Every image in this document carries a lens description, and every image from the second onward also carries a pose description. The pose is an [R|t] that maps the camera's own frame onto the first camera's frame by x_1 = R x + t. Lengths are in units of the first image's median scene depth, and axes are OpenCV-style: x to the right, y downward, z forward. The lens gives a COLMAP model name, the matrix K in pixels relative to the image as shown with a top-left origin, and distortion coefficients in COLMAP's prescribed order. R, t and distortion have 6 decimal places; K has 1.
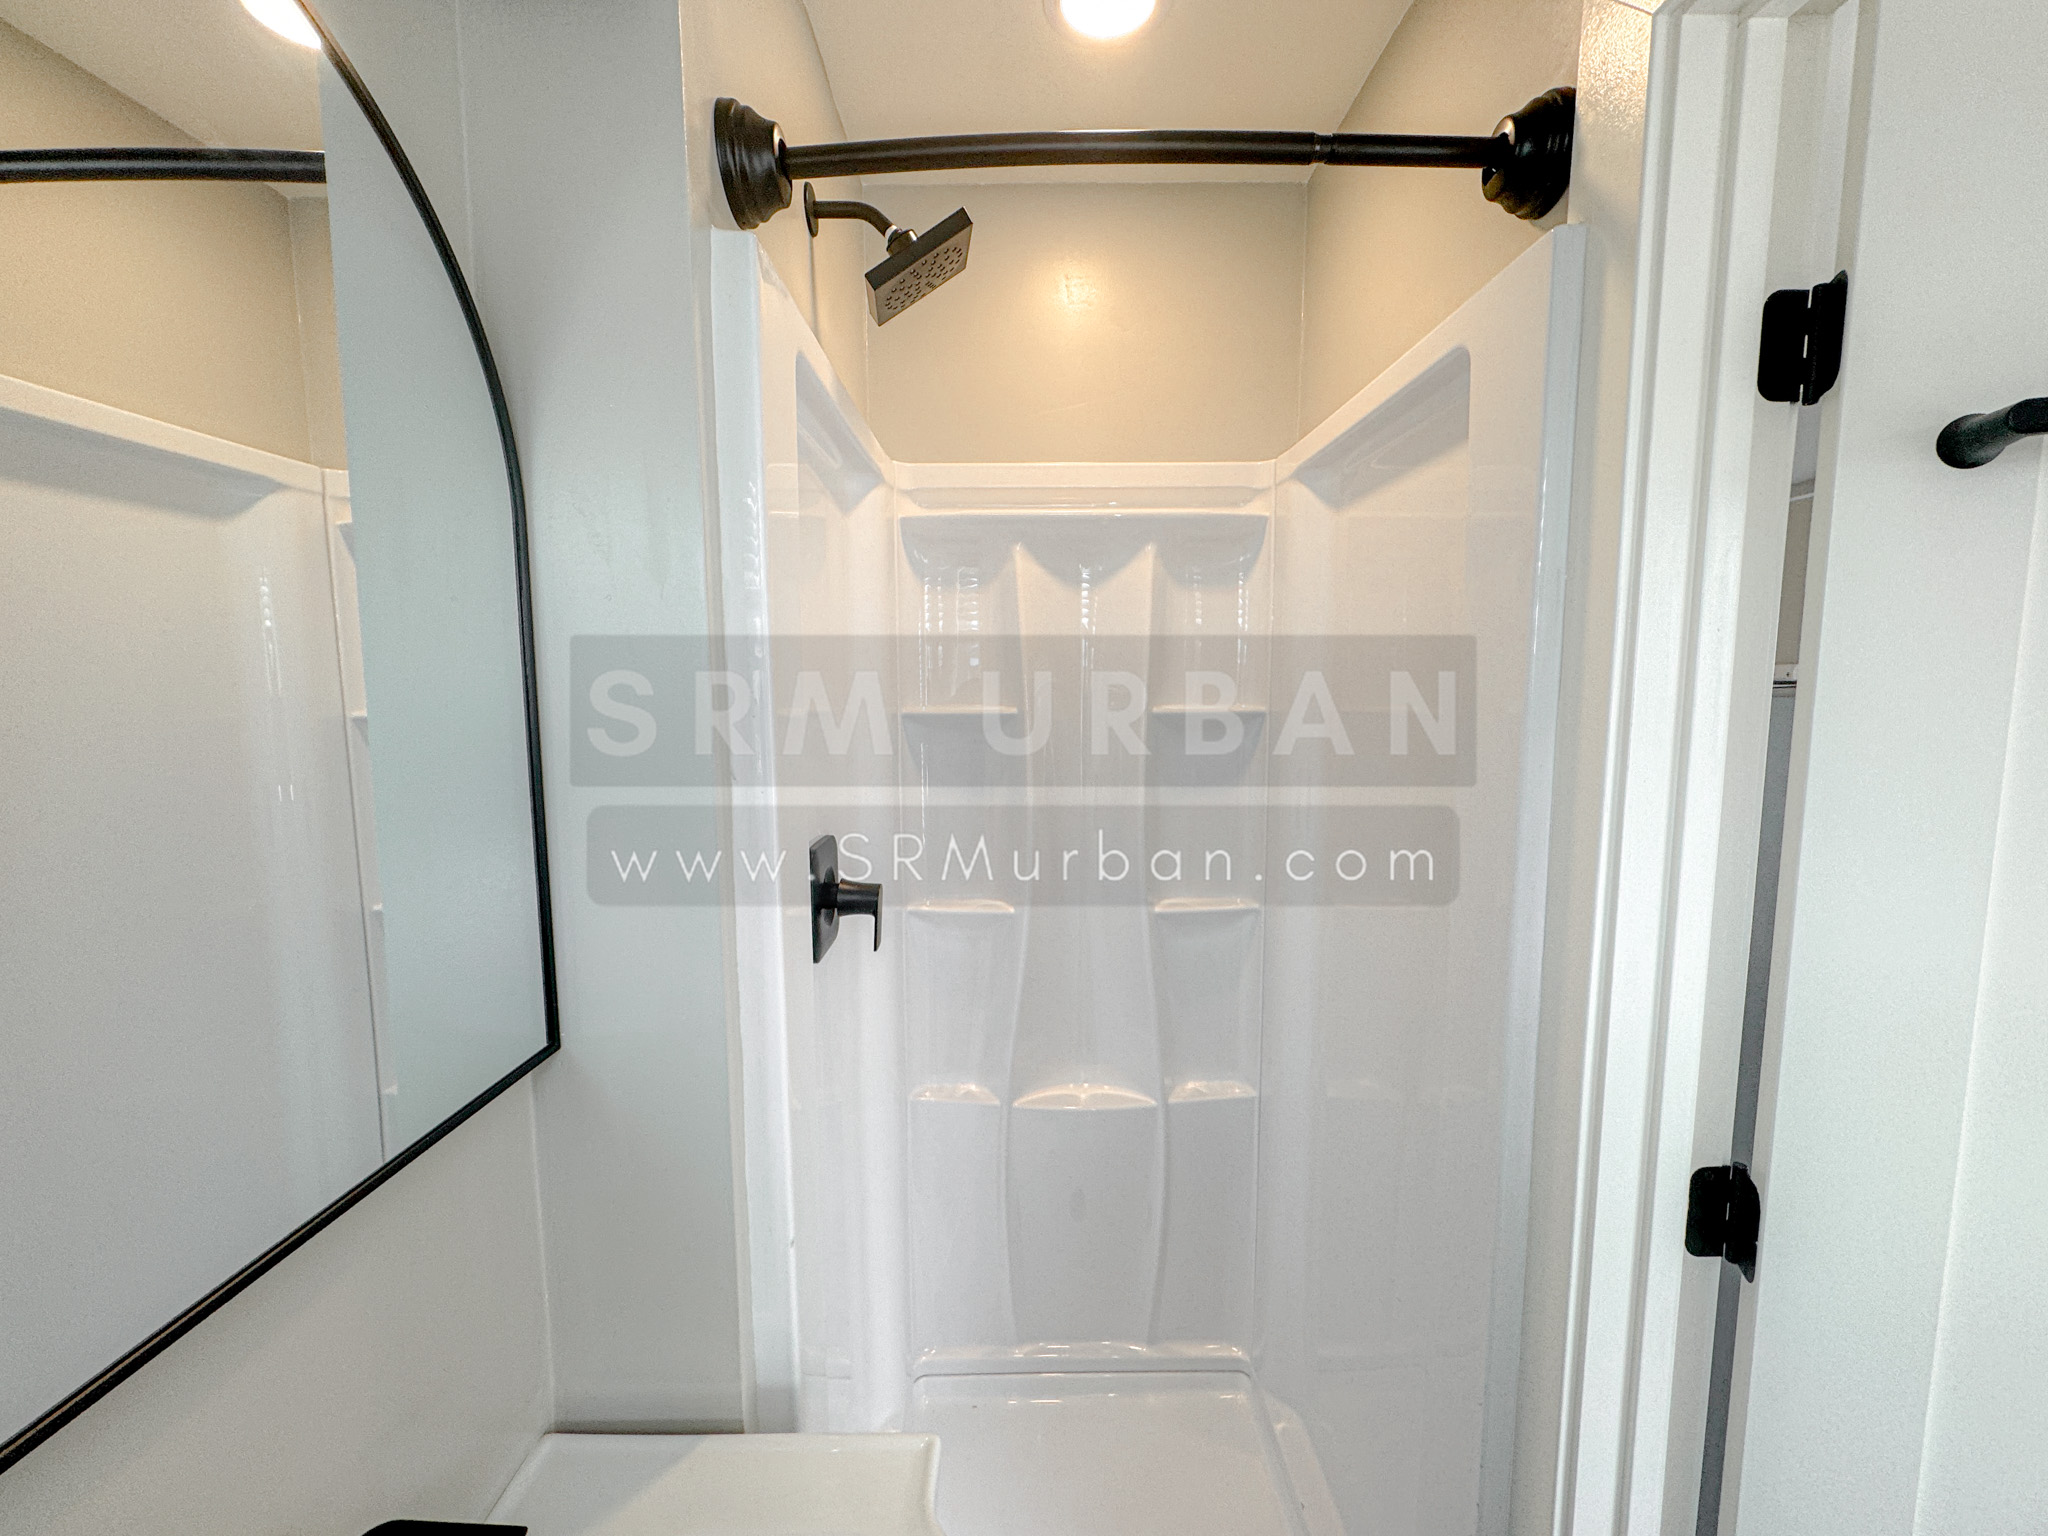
lens RADIAL K [[811.2, 0, 1021.7], [0, 811.2, 764.2], [0, 0, 1]] dist [-0.001464, 0.000609]
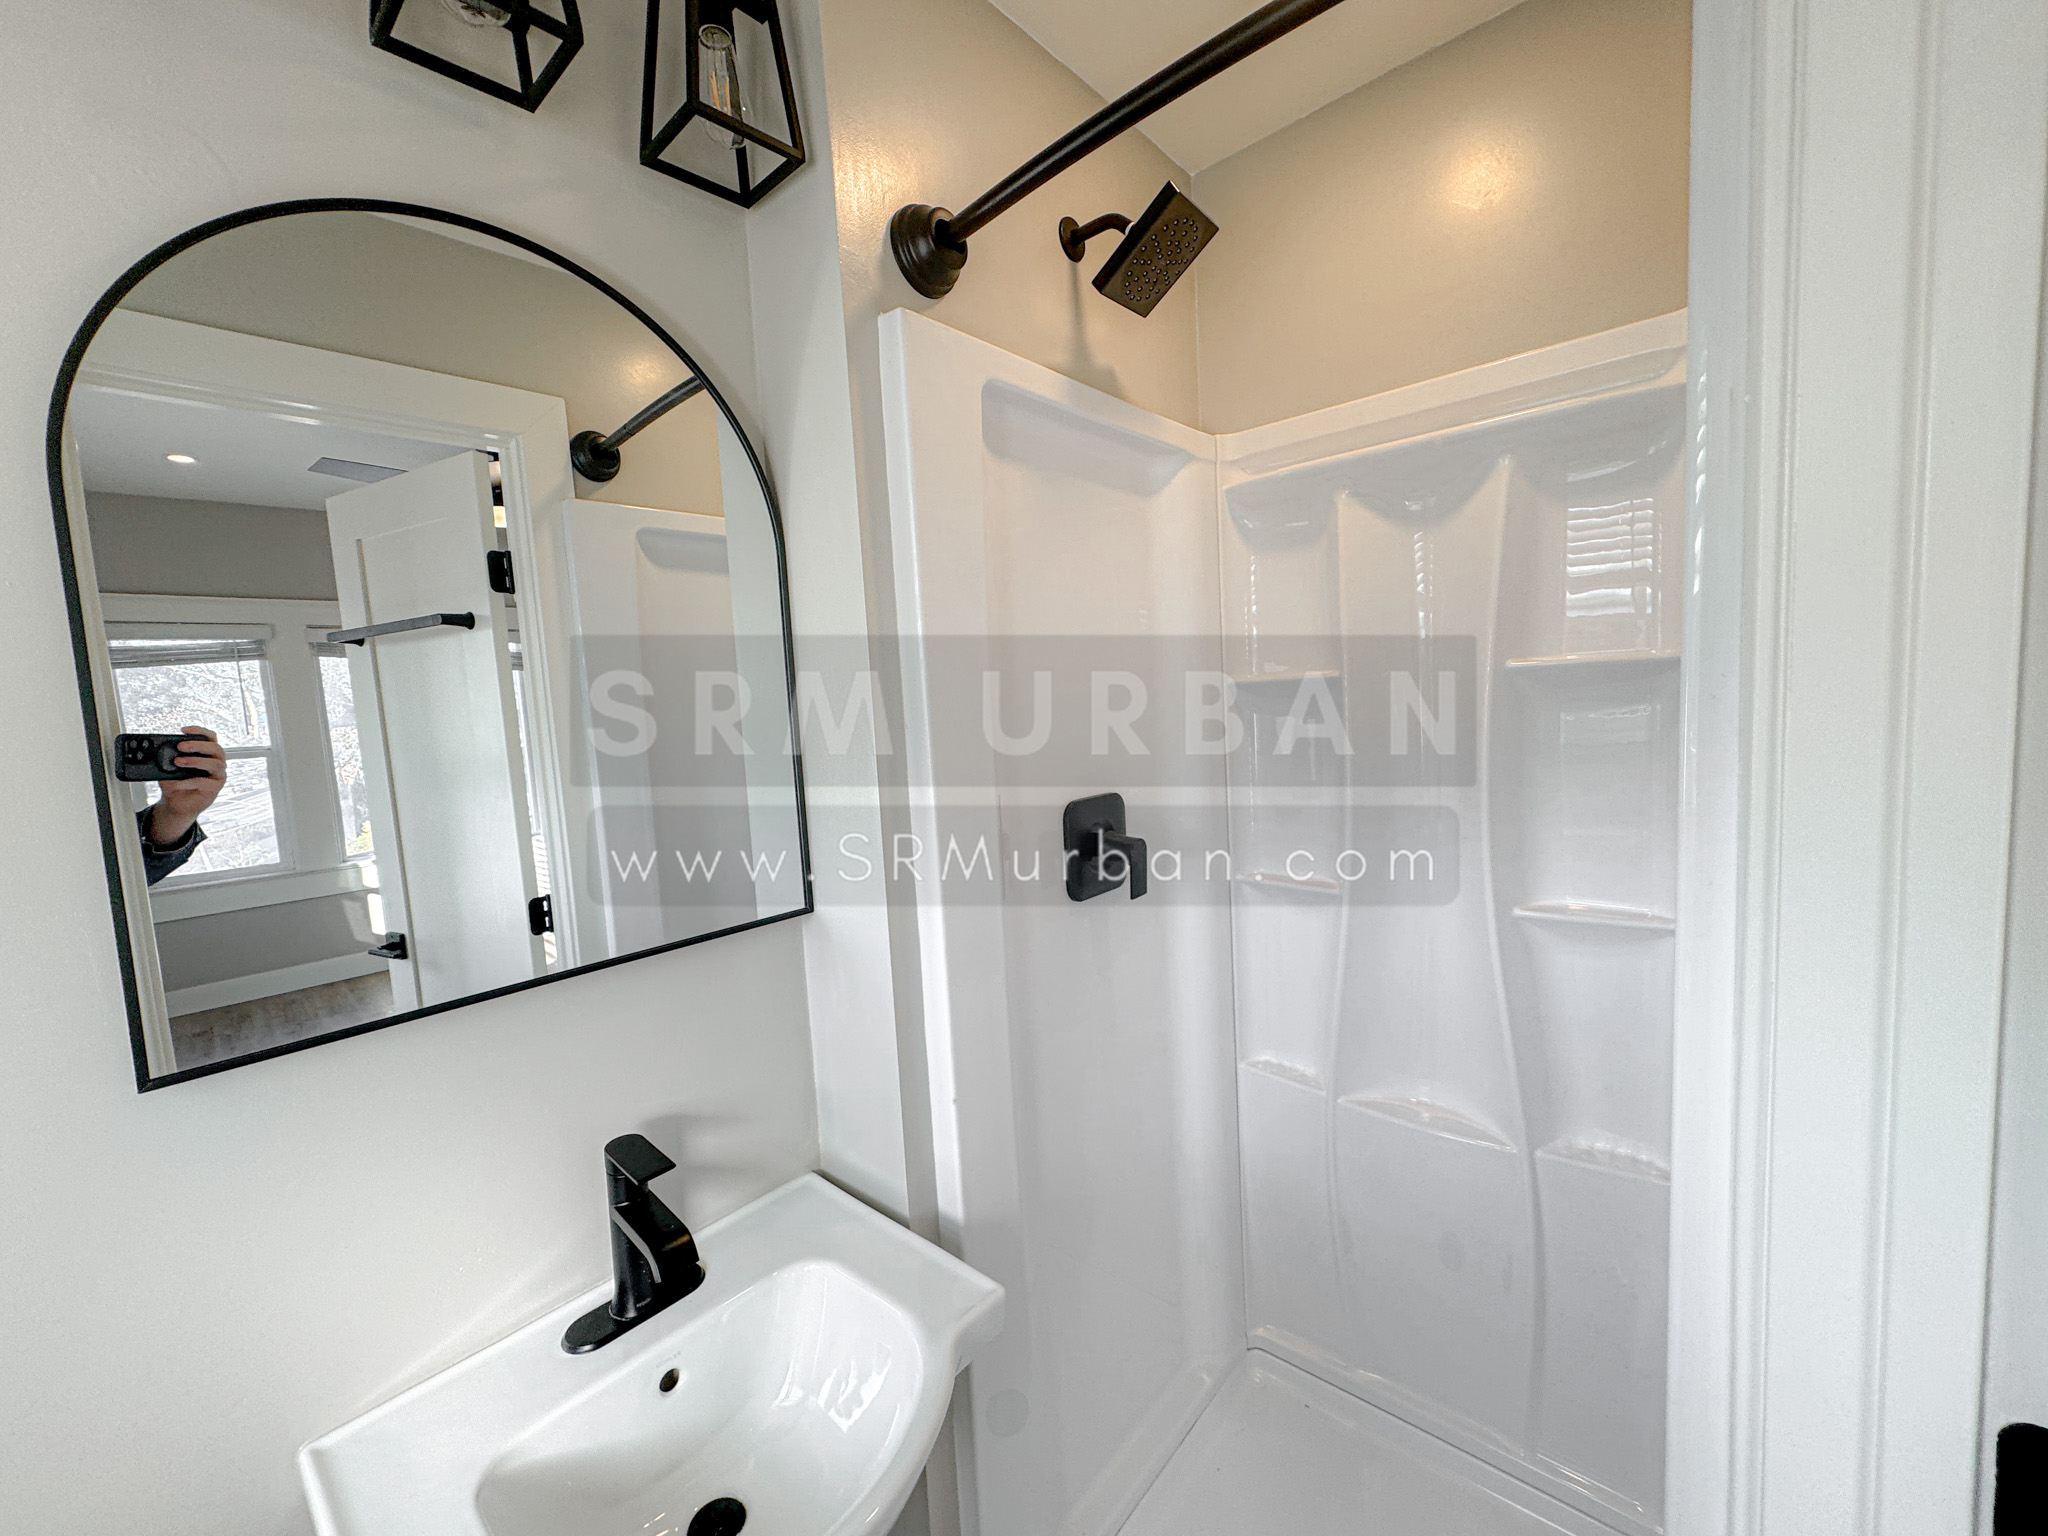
lens RADIAL K [[811.2, 0, 1022.2], [0, 811.2, 770.2], [0, 0, 1]] dist [-0.001464, 0.000609]
pose [[0.758180, 0.018514, -0.651782, 0.324639], [-0.009091, 0.999800, 0.017825, 0.031049], [0.651981, -0.007589, 0.758197, 0.066206]]
